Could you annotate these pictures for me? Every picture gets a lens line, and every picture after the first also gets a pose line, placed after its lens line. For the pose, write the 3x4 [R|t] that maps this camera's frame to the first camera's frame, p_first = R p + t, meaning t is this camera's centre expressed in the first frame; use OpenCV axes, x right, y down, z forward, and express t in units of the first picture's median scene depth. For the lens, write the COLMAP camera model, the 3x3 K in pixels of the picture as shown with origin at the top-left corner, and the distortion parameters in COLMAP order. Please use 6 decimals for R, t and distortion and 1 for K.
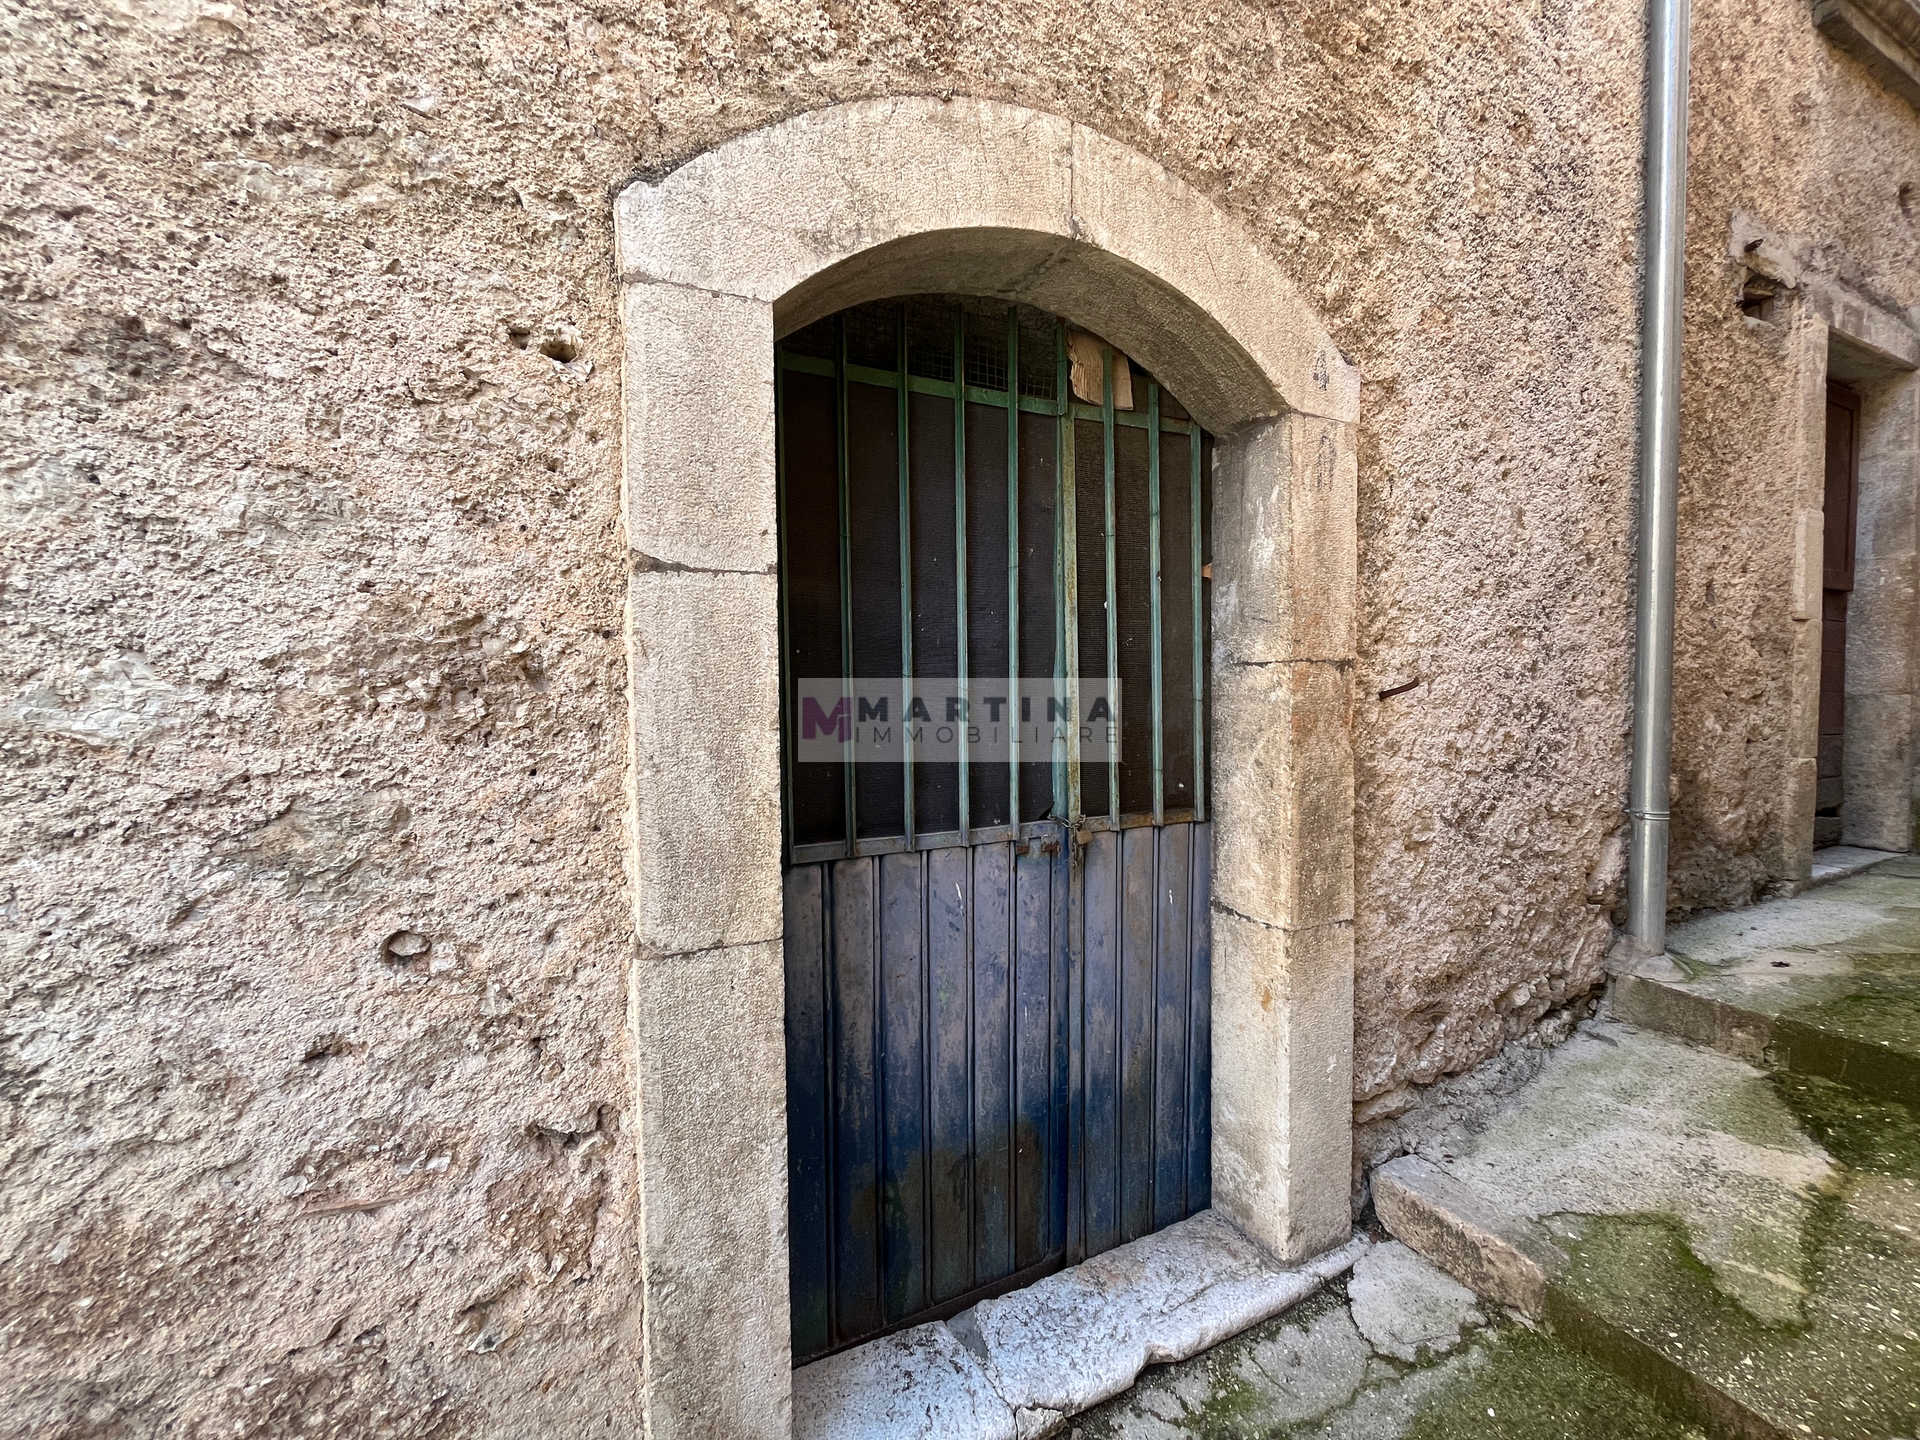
lens RADIAL K [[773.0, 0, 960.0], [0, 773.0, 720.0], [0, 0, 1]] dist [-0.000996, -0.001193]
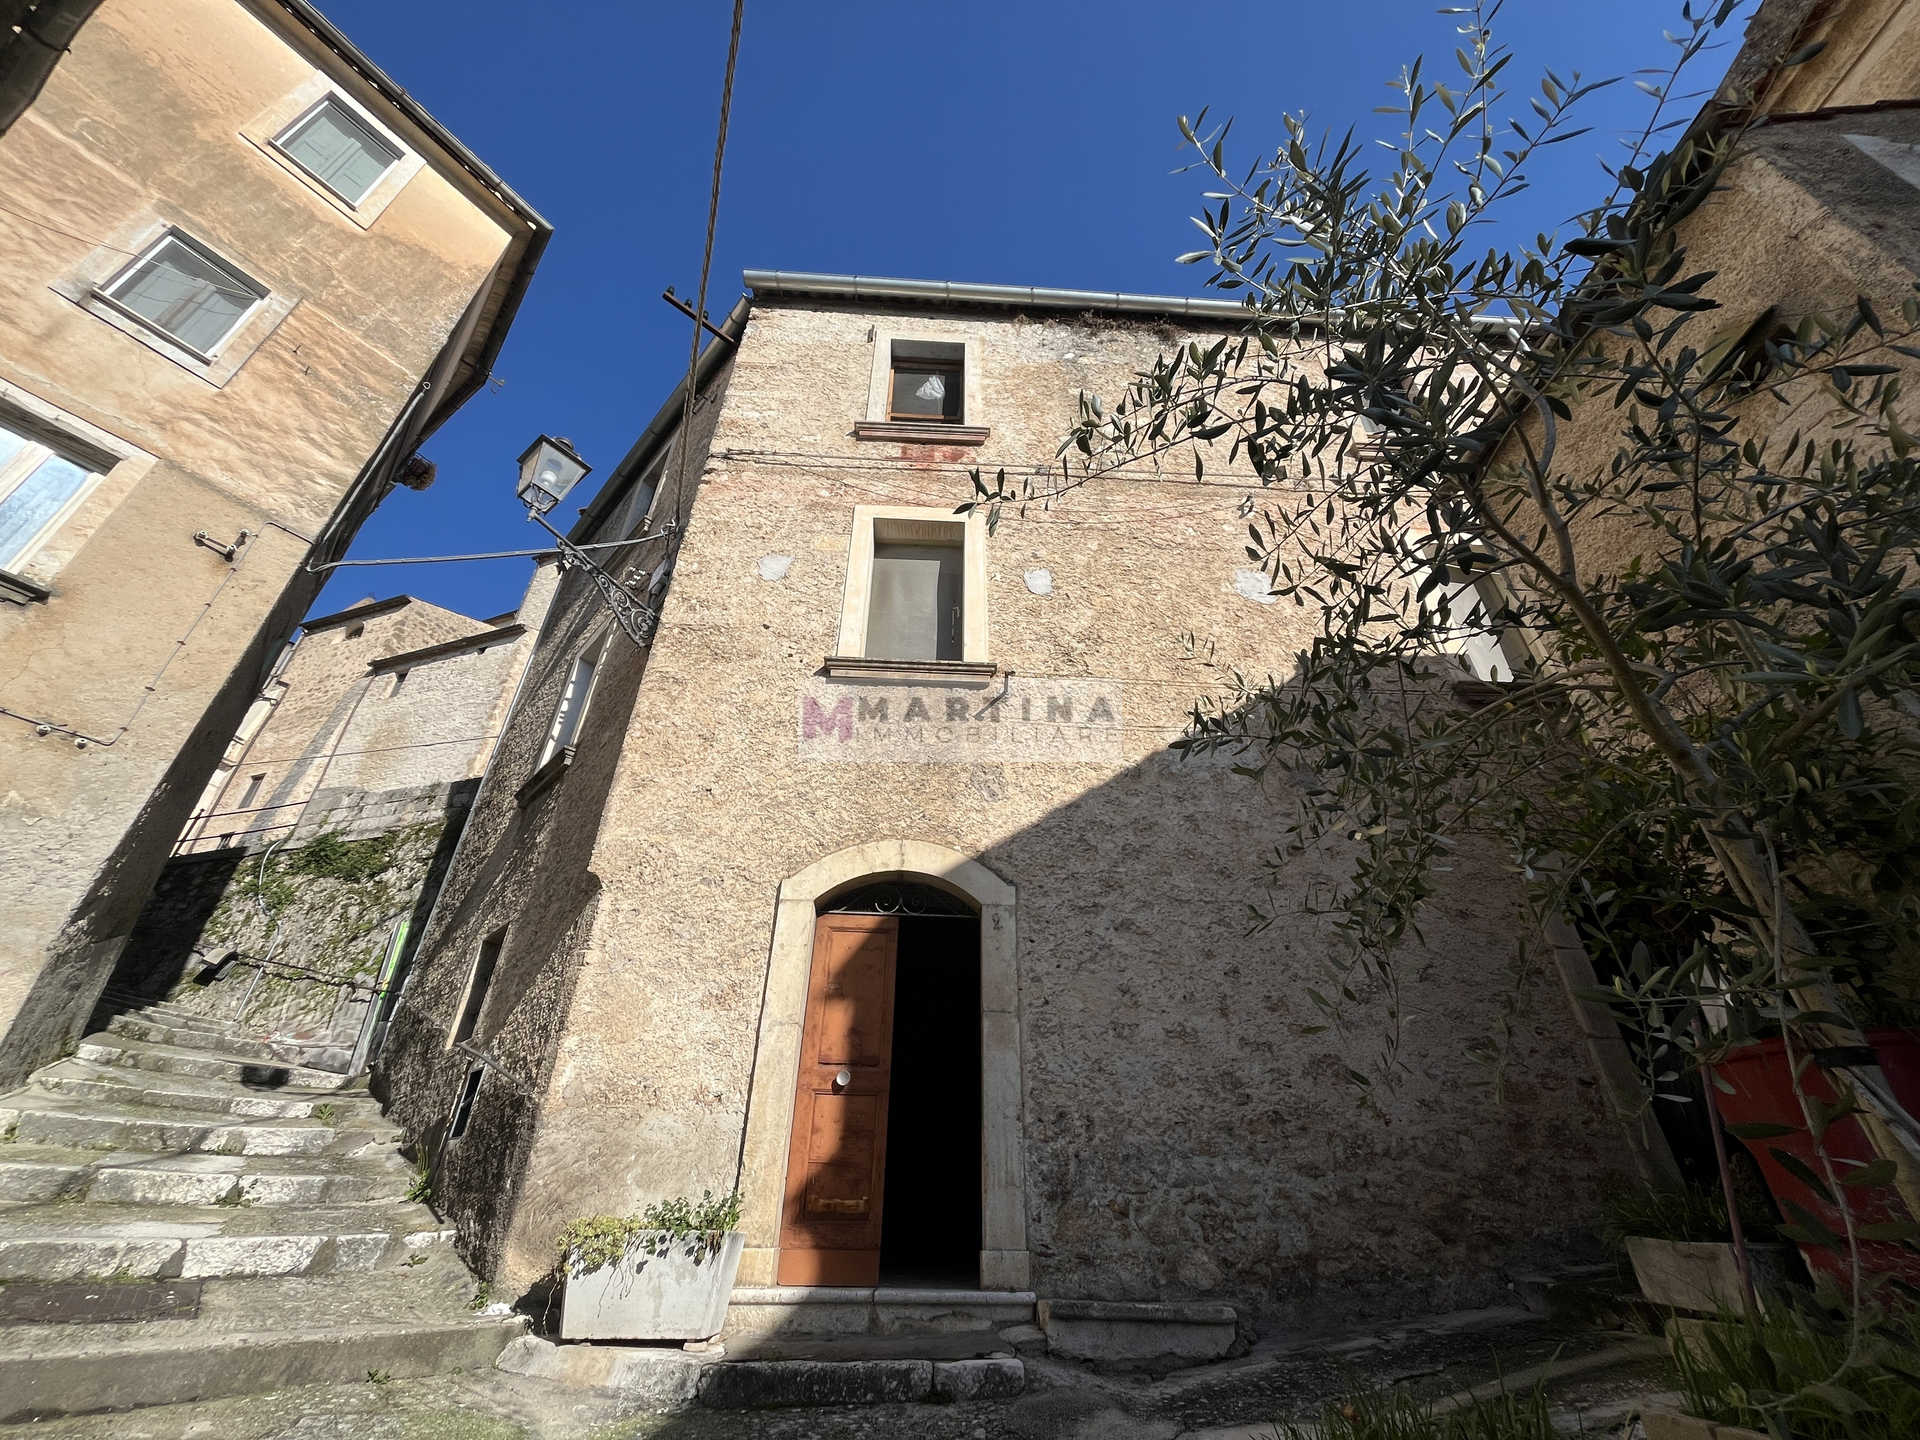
lens RADIAL K [[773.0, 0, 960.0], [0, 773.0, 720.0], [0, 0, 1]] dist [-0.000996, -0.001193]
pose [[0.923316, -0.197131, -0.329587, -1.525479], [-0.032467, 0.815067, -0.578457, 1.179851], [0.382667, 0.544799, 0.746163, -3.641196]]
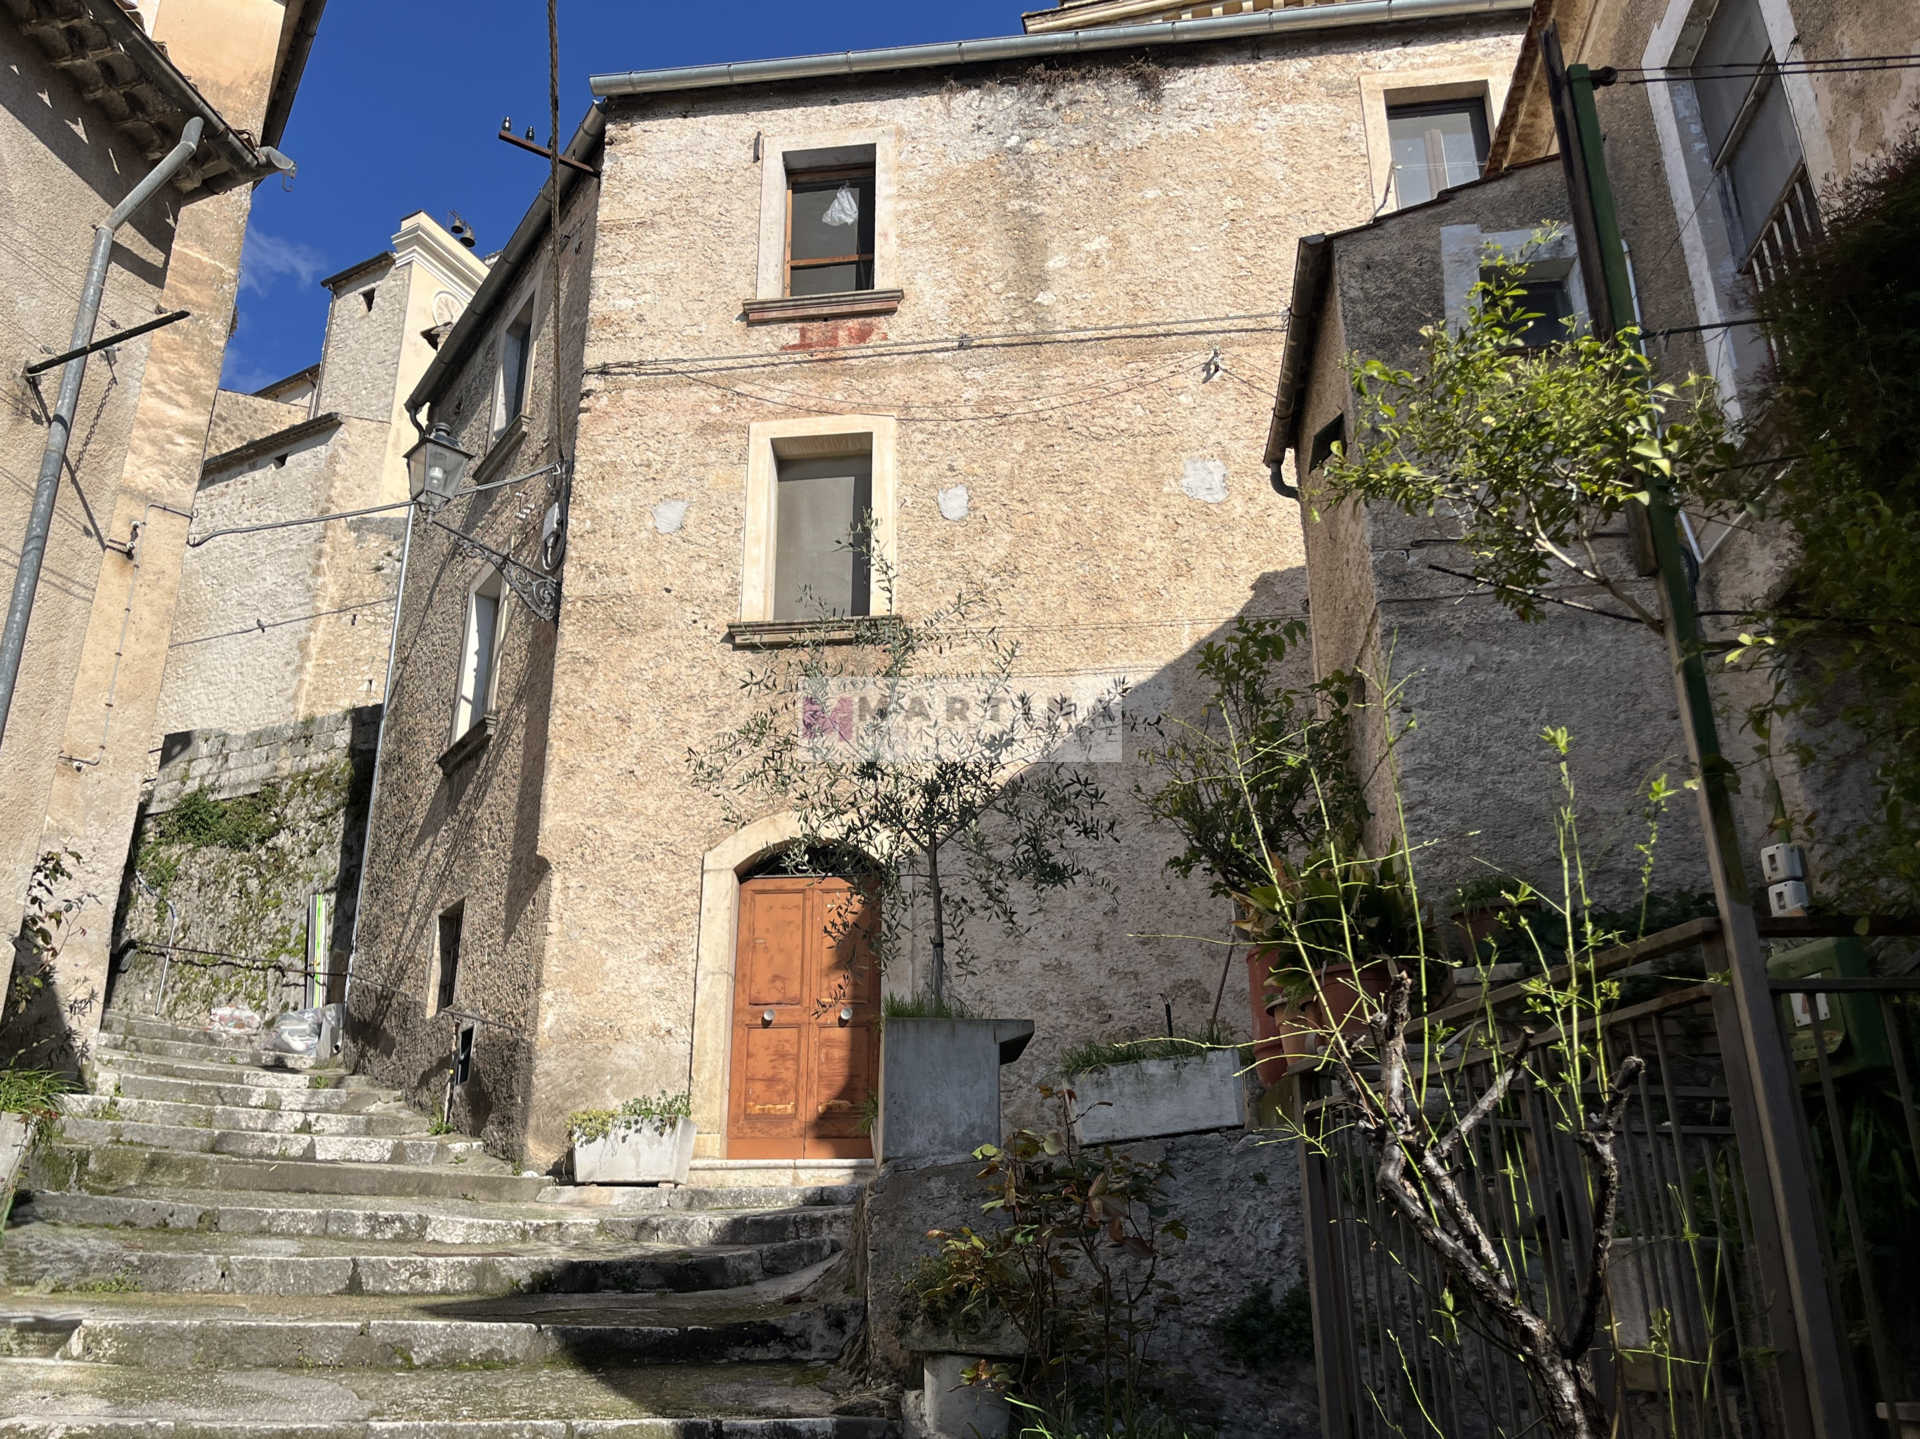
lens RADIAL K [[1535.8, 0, 897.9], [0, 1535.8, 752.2], [0, 0, 1]] dist [0.063555, -0.060362]
pose [[0.834626, -0.184218, -0.519099, 1.496938], [-0.038664, 0.920497, -0.388832, 2.329285], [0.549459, 0.344599, 0.761148, -6.606506]]
